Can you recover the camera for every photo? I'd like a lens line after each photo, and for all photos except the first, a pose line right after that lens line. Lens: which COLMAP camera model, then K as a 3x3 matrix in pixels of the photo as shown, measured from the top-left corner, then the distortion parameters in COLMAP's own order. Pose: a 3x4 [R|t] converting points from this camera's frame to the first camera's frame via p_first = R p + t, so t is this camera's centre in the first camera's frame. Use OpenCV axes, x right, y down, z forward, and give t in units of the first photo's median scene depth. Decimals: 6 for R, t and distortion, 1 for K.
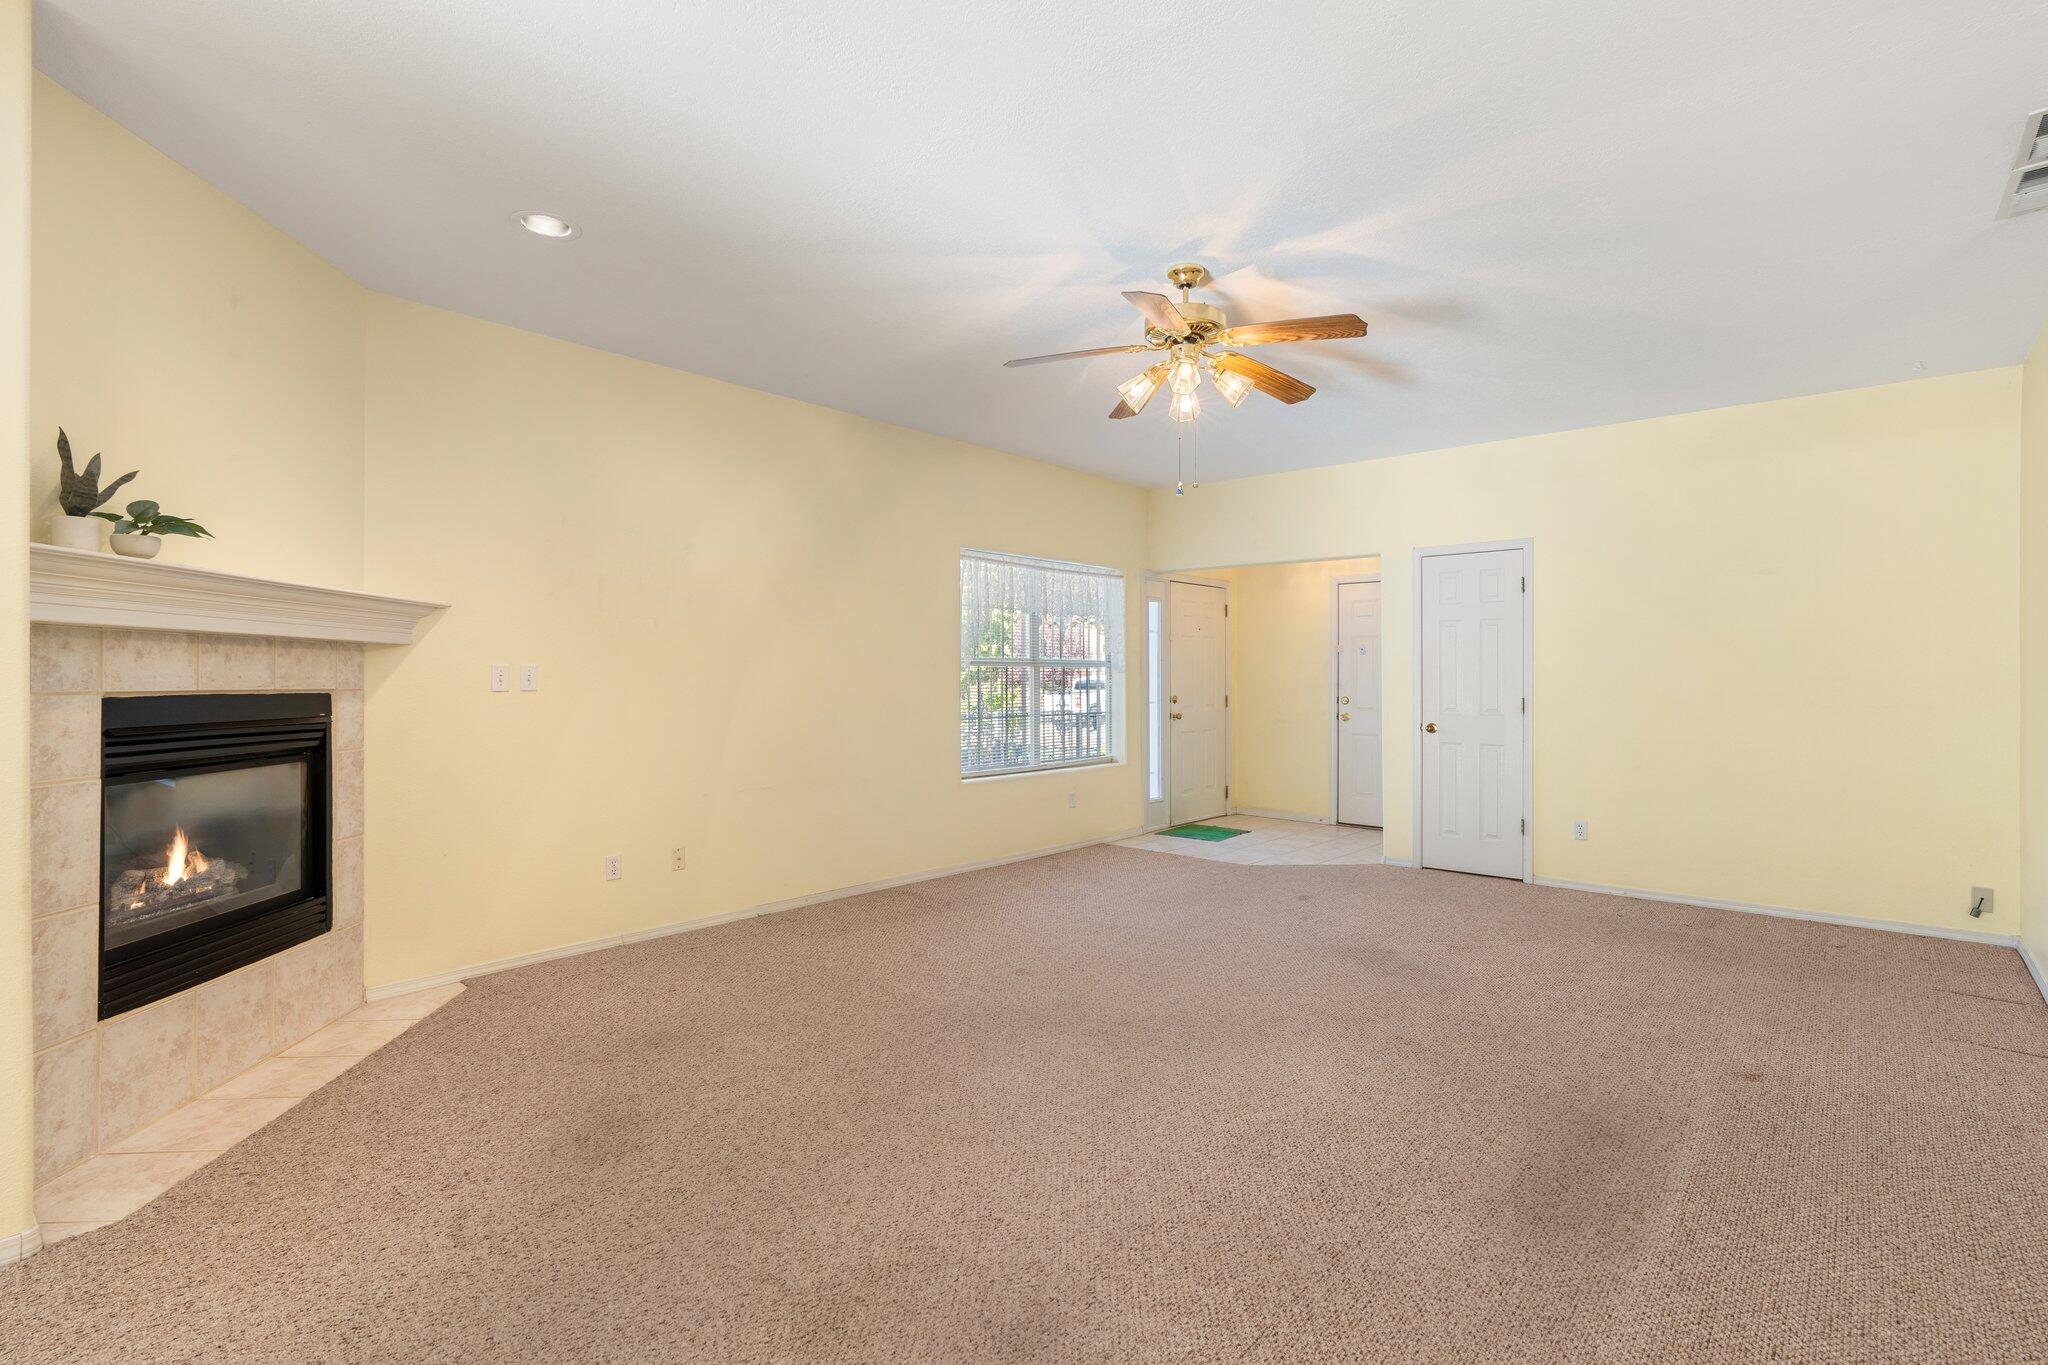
lens RADIAL K [[954.6, 0, 1024.0], [0, 954.6, 682.5], [0, 0, 1]] dist [-0.003470, -0.000329]
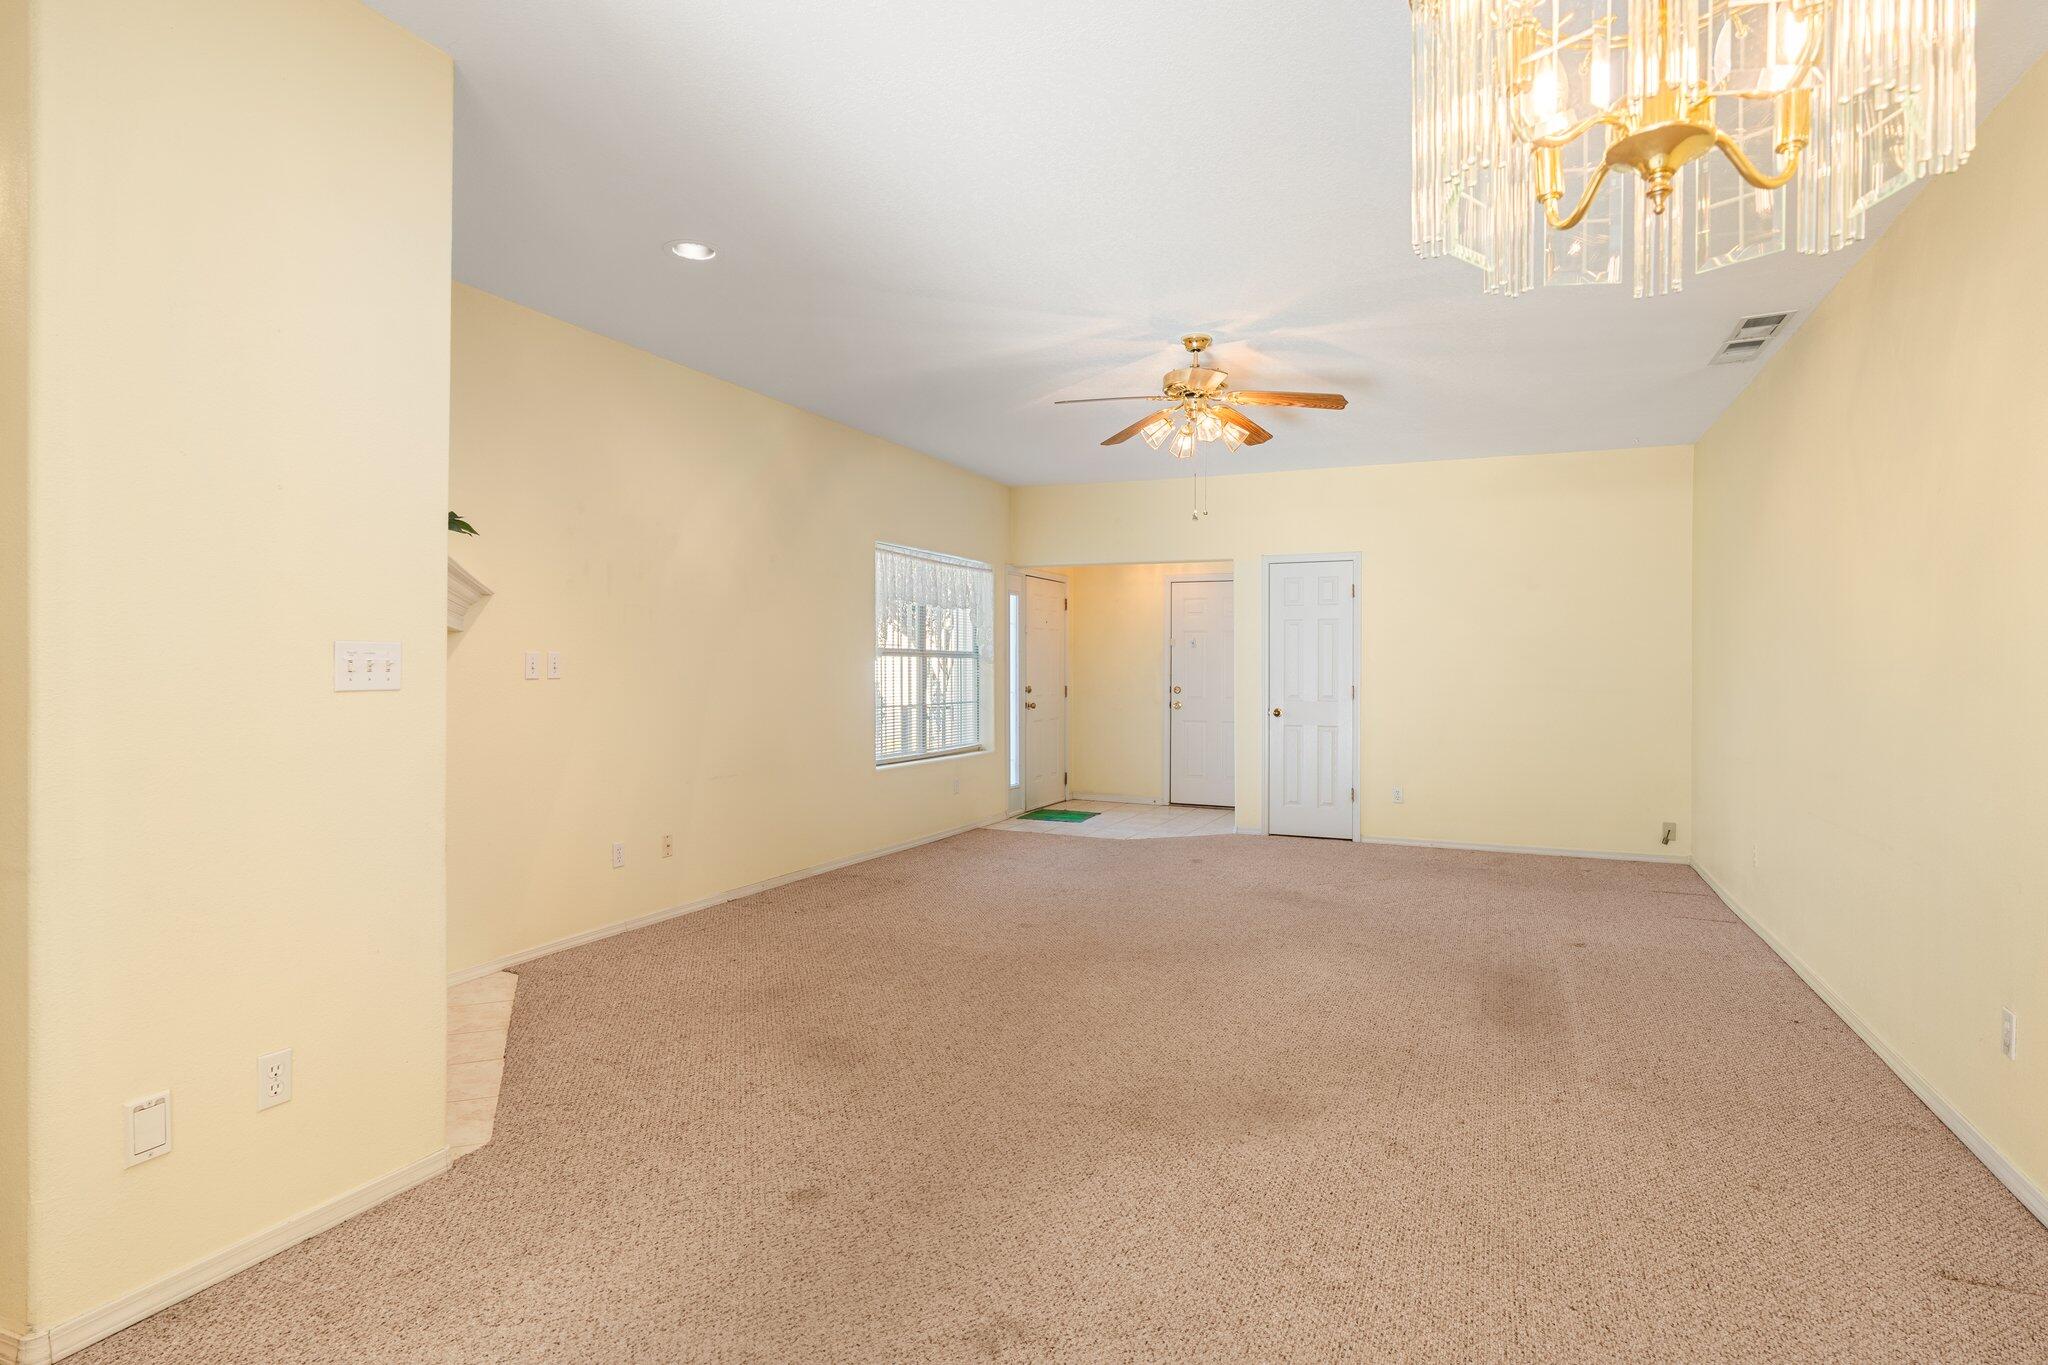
lens RADIAL K [[1071.7, 0, 1022.4], [0, 1071.7, 676.2], [0, 0, 1]] dist [-0.008953, -0.000190]
pose [[0.954667, 0.000866, 0.297675, -0.300417], [-0.001399, 0.999998, 0.001578, 0.002632], [-0.297673, -0.001923, 0.954666, -0.169561]]
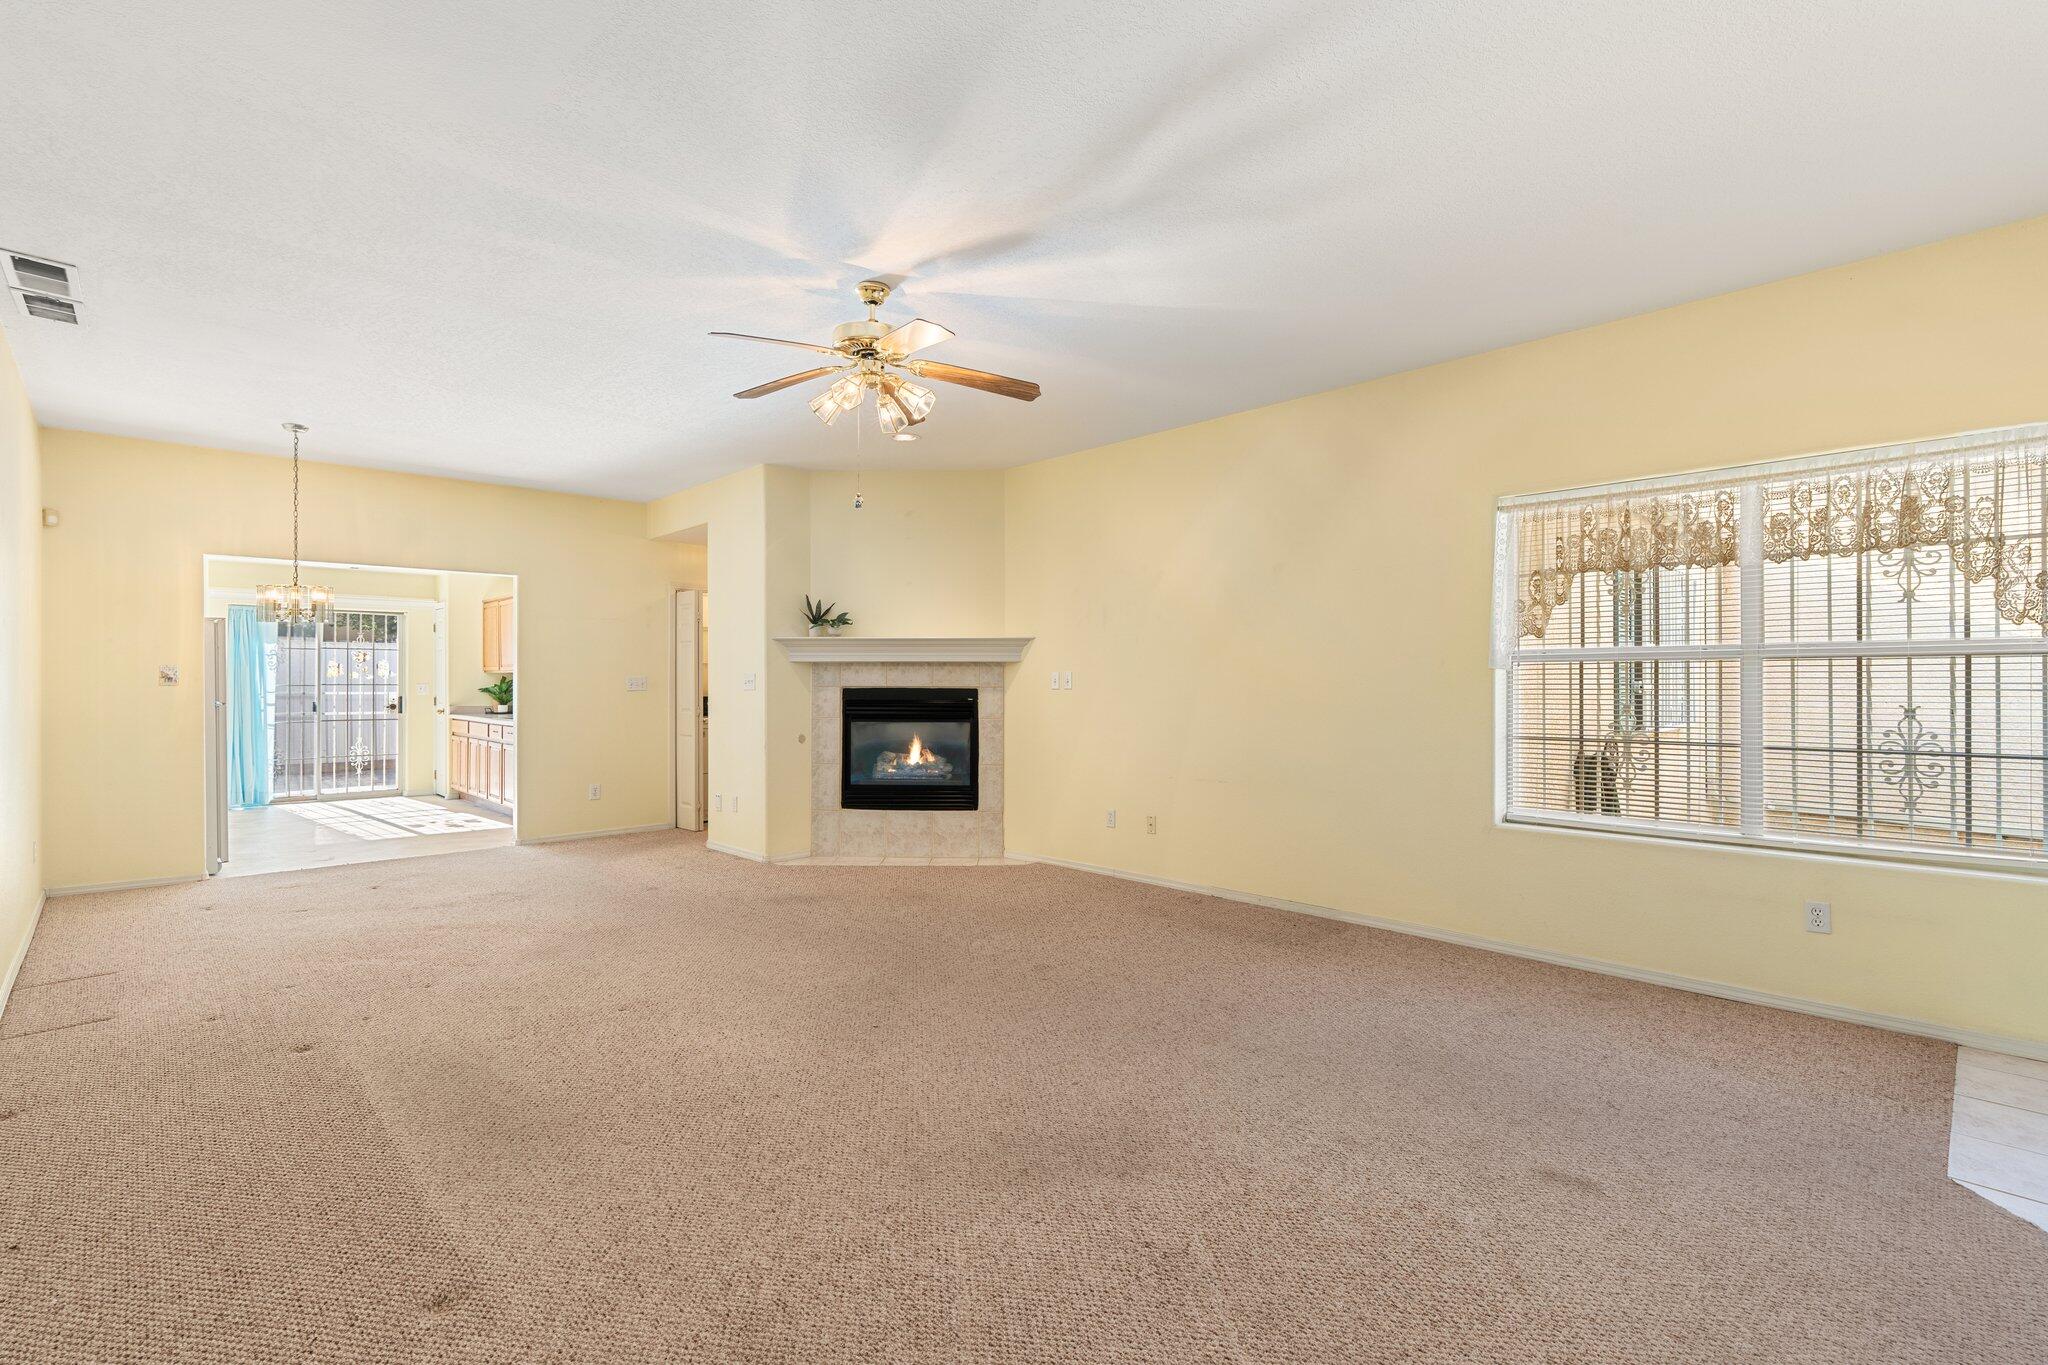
lens RADIAL K [[938.9, 0, 1024.0], [0, 938.9, 682.5], [0, 0, 1]] dist [-0.015189, 0.000223]
pose [[-0.085632, -0.001373, -0.996326, 0.776120], [-0.003860, 0.999992, -0.001046, 0.000009], [0.996319, 0.003756, -0.085637, 0.828185]]
